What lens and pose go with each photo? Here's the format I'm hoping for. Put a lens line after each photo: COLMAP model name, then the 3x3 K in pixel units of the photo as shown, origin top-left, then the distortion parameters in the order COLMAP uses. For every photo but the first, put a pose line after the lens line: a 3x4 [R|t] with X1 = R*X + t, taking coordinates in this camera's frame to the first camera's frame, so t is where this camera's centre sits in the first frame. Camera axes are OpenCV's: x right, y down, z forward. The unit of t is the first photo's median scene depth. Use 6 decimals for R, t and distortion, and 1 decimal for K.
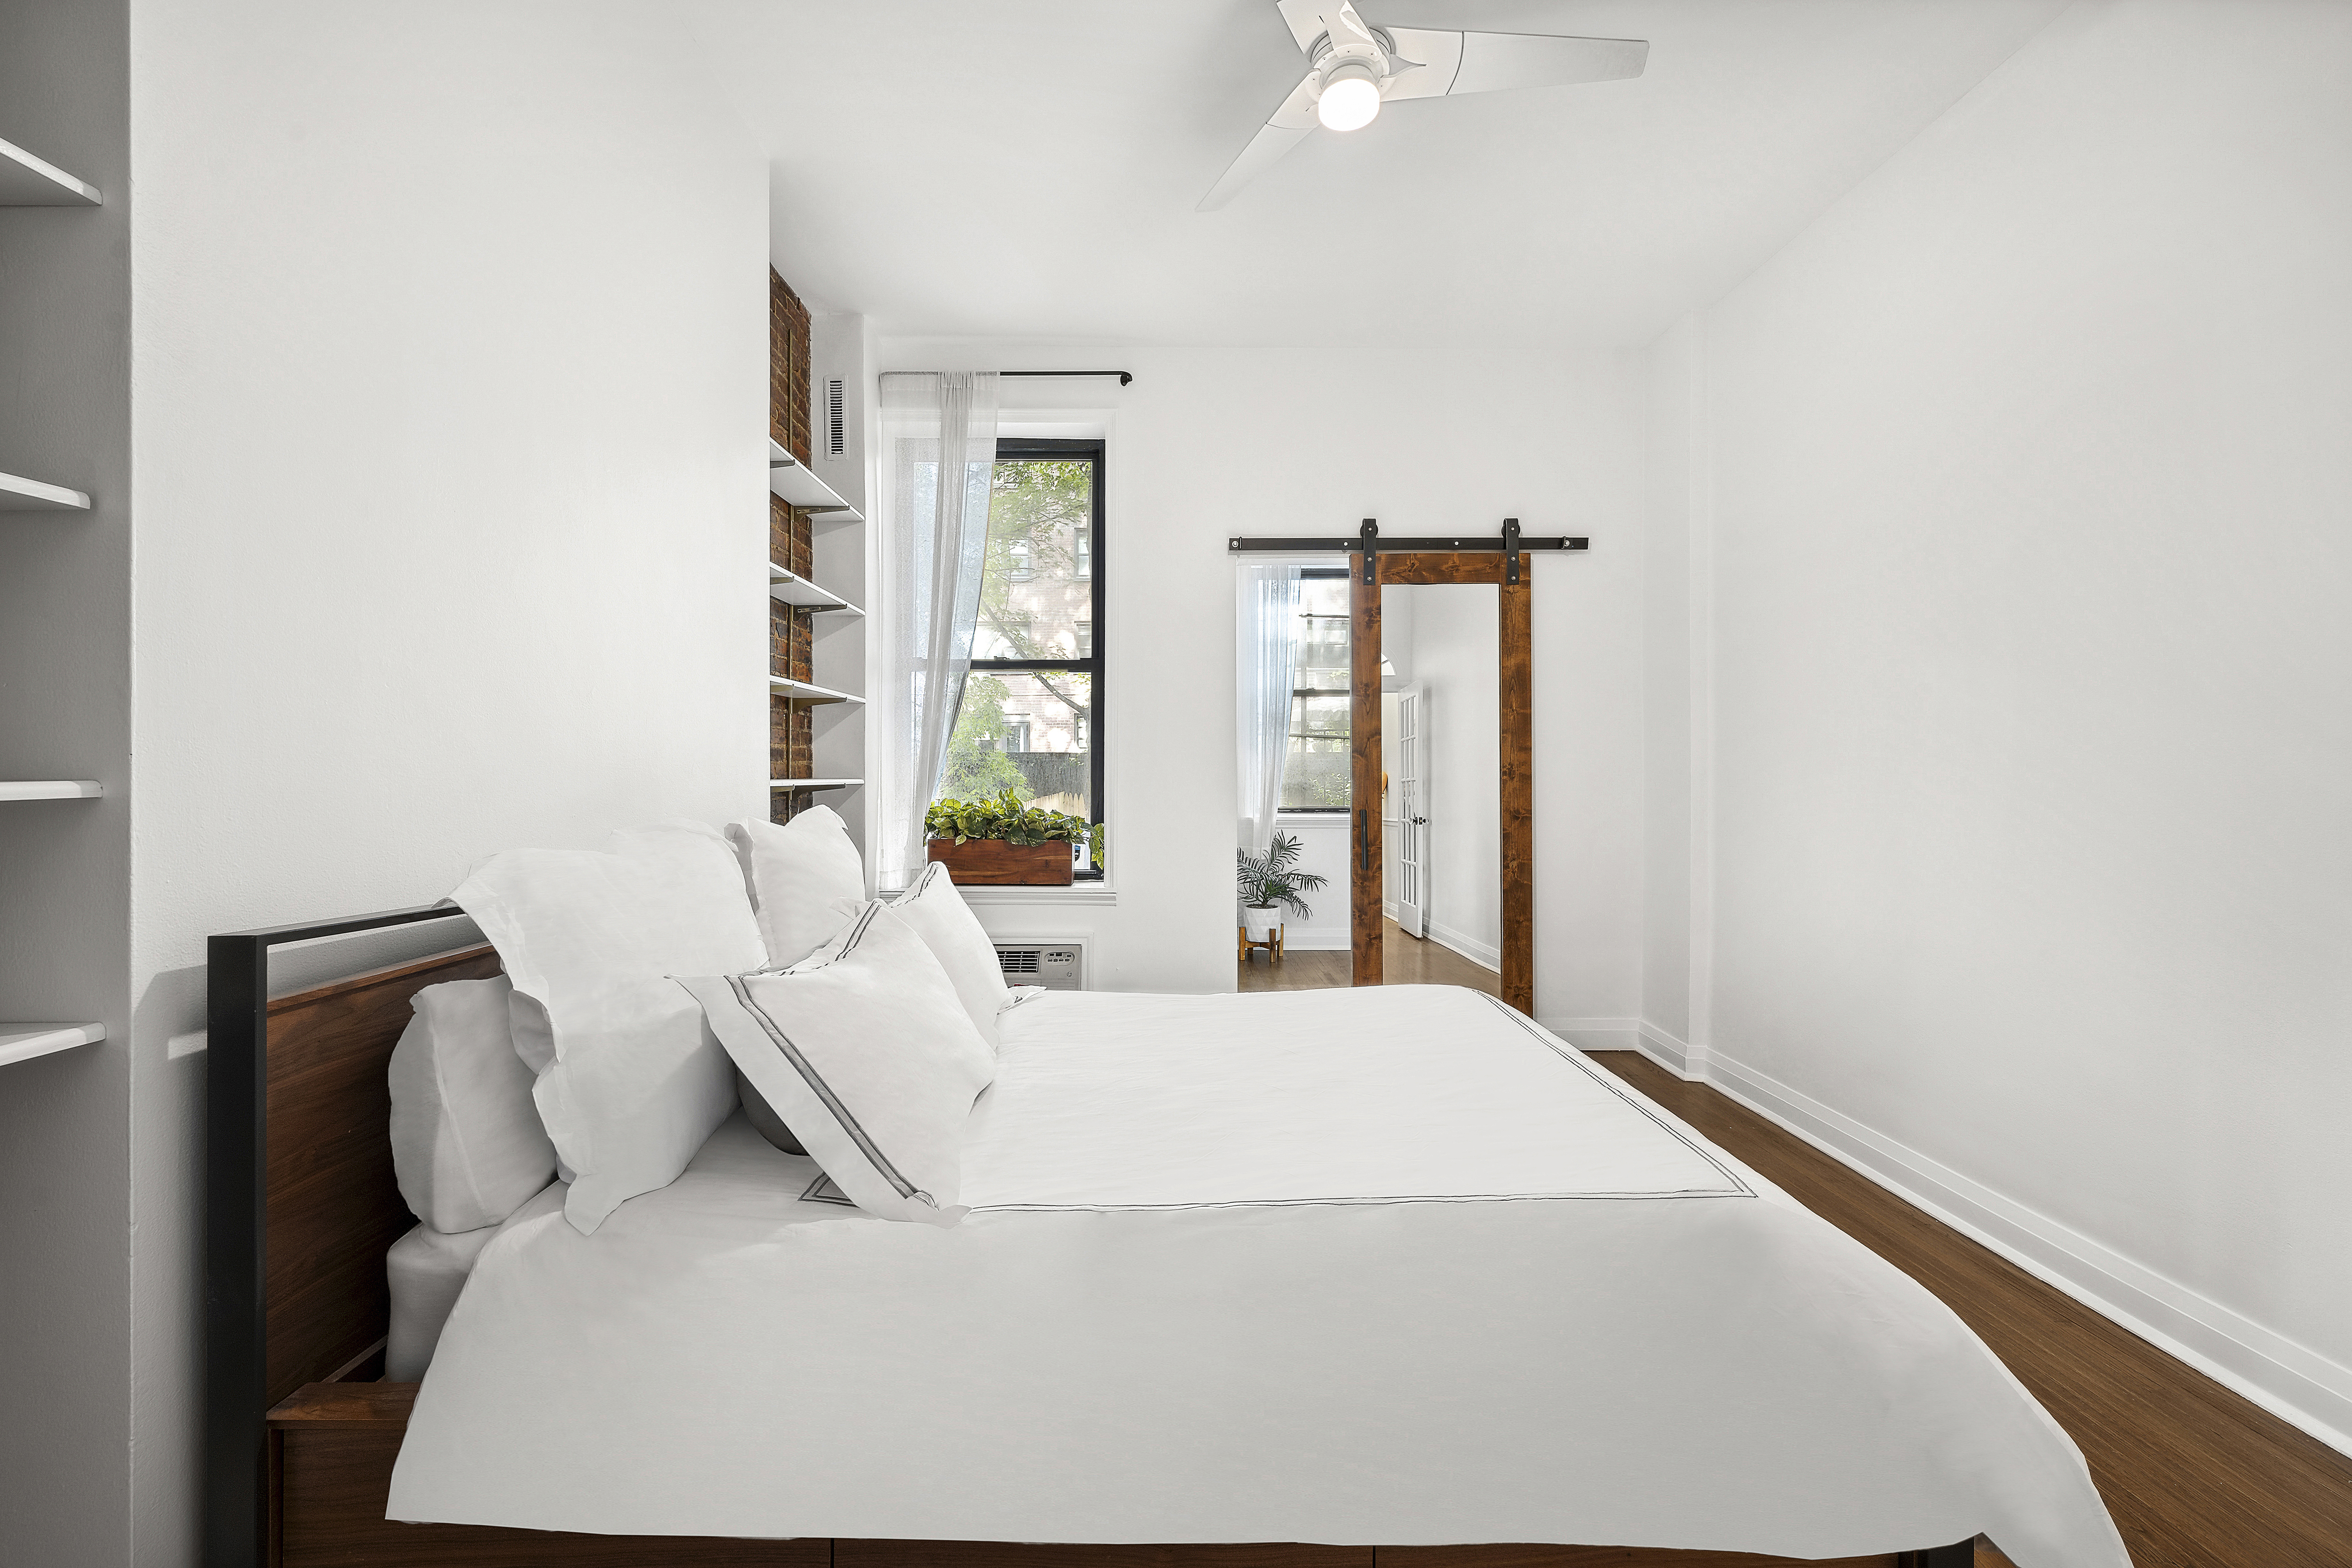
lens RADIAL K [[956.2, 0, 1175.4], [0, 956.2, 775.6], [0, 0, 1]] dist [0.001441, -0.000124]
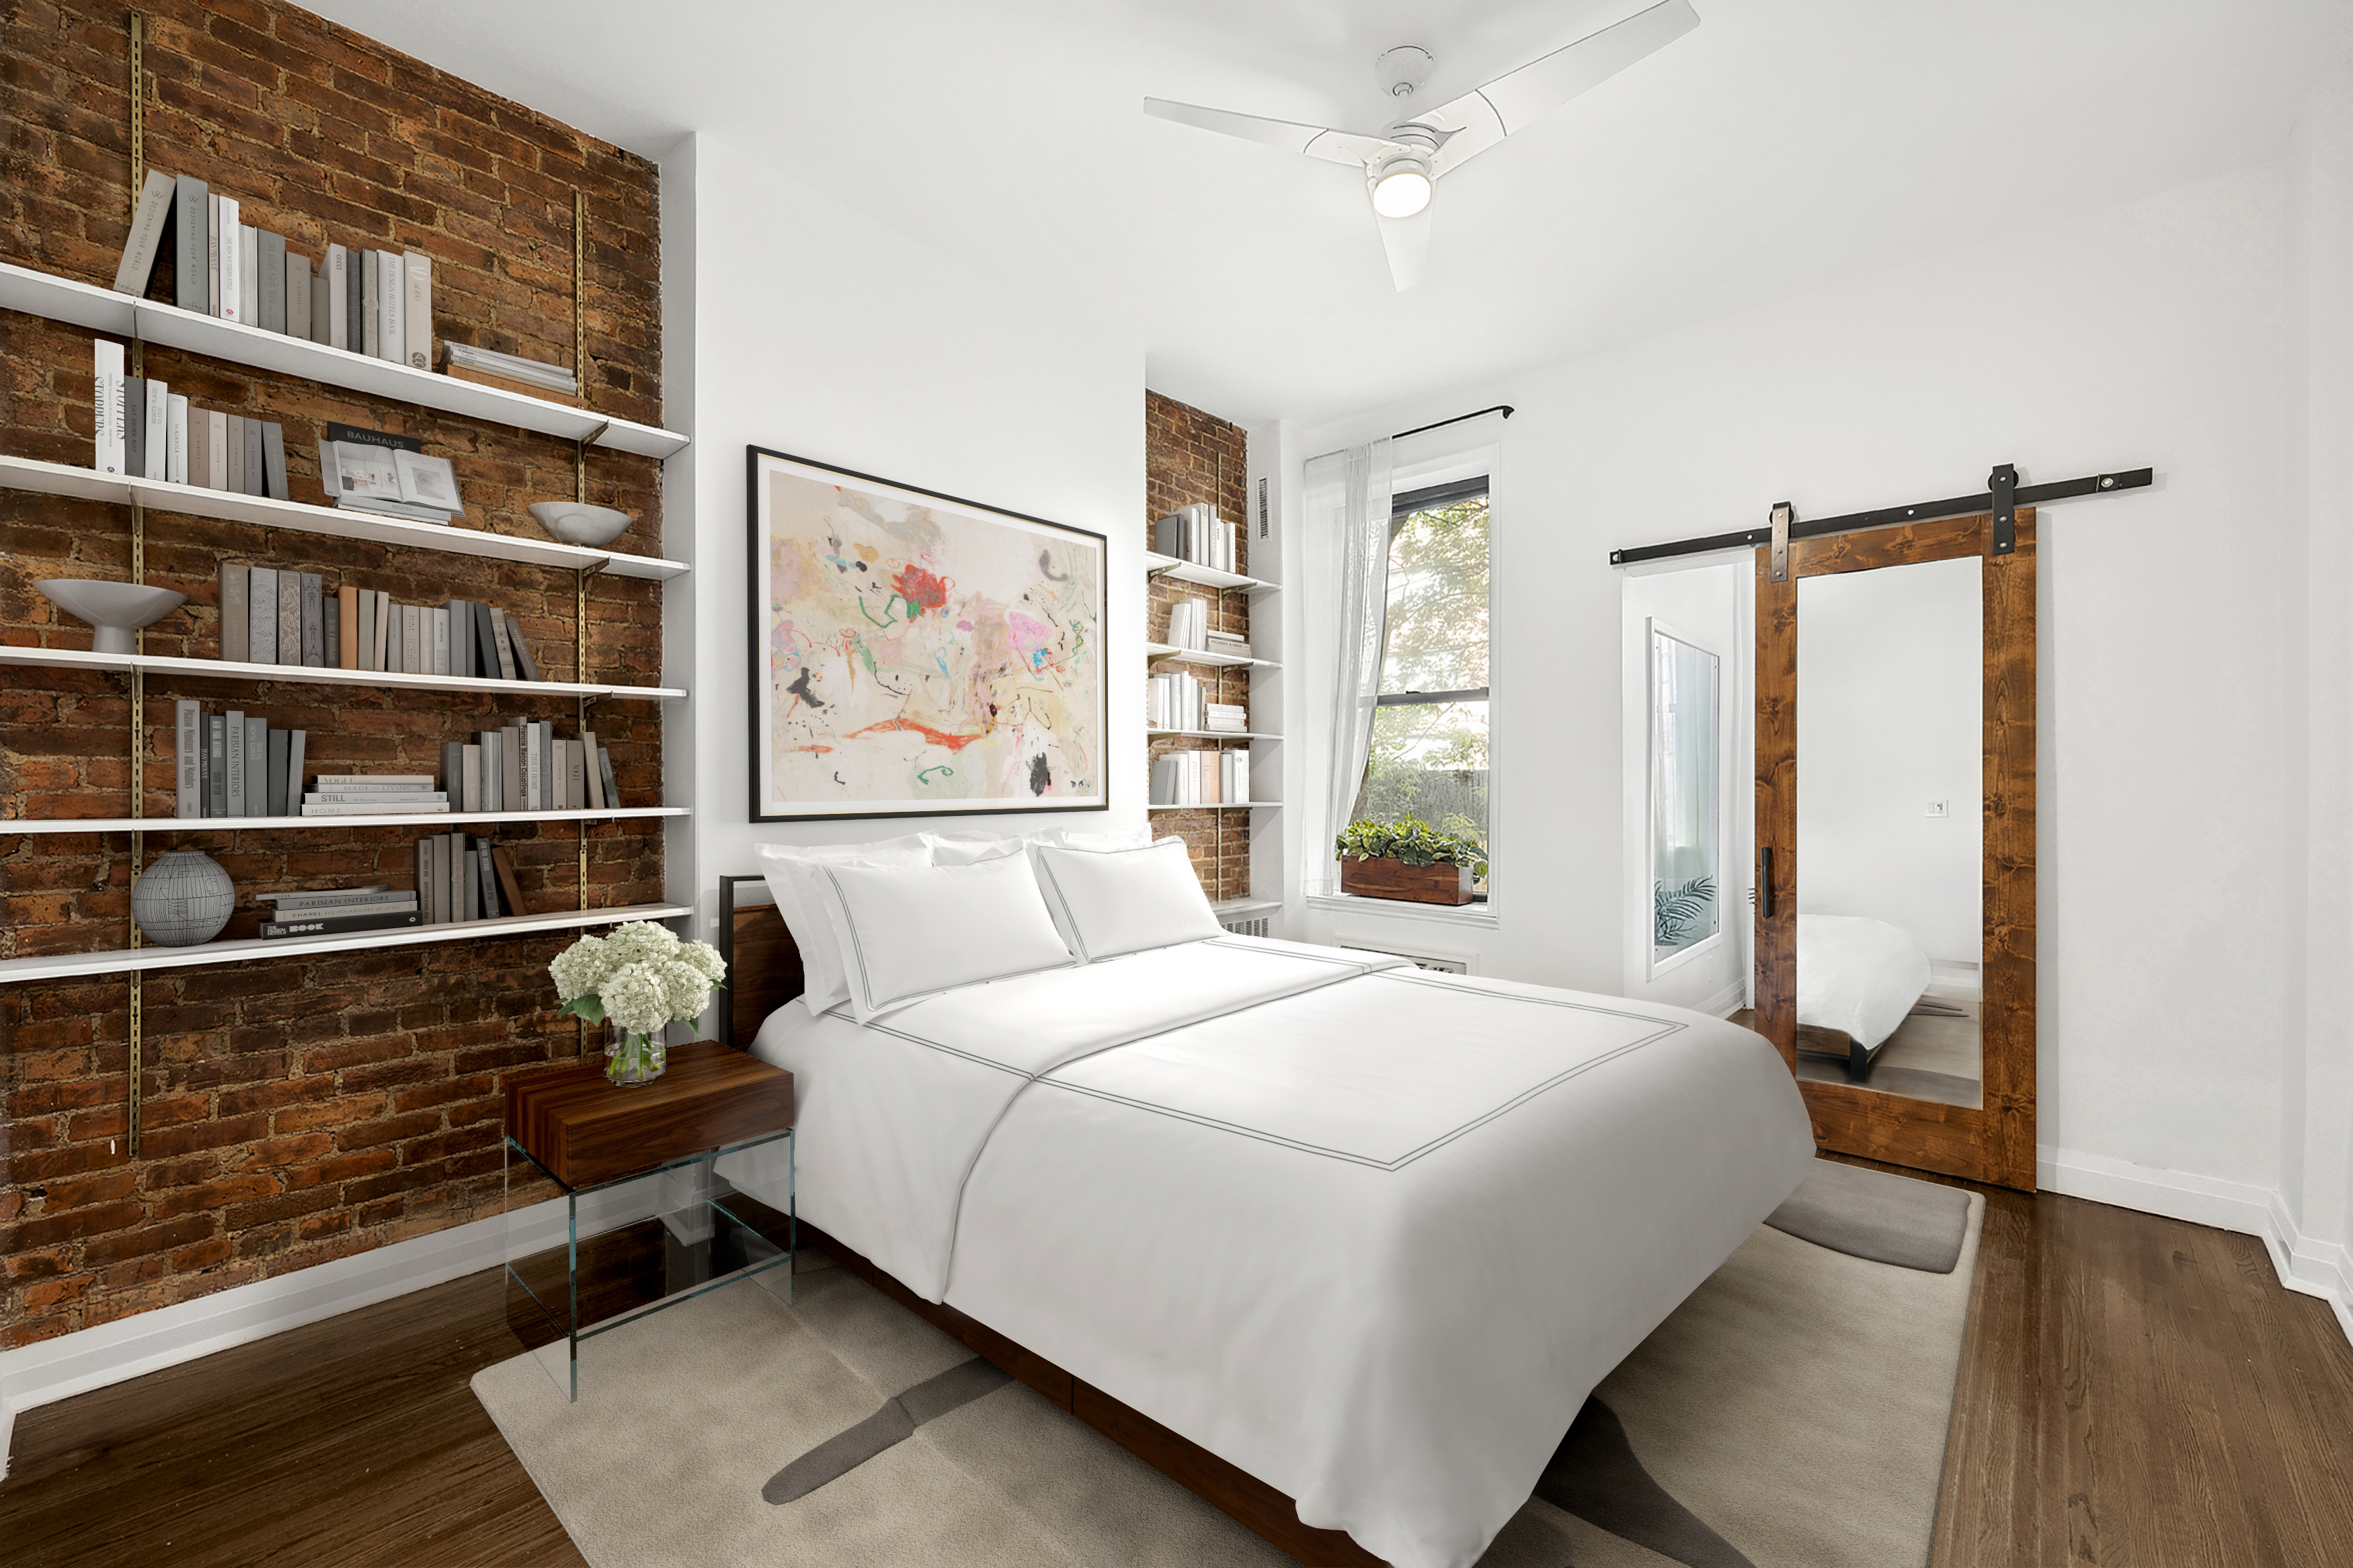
lens RADIAL K [[956.5, 0, 1172.1], [0, 956.5, 783.8], [0, 0, 1]] dist [0.001441, -0.000124]
pose [[0.732907, 0.003060, -0.680322, 0.384904], [-0.006041, 0.999980, -0.002010, -0.015929], [0.680302, 0.005583, 0.732911, 0.016881]]
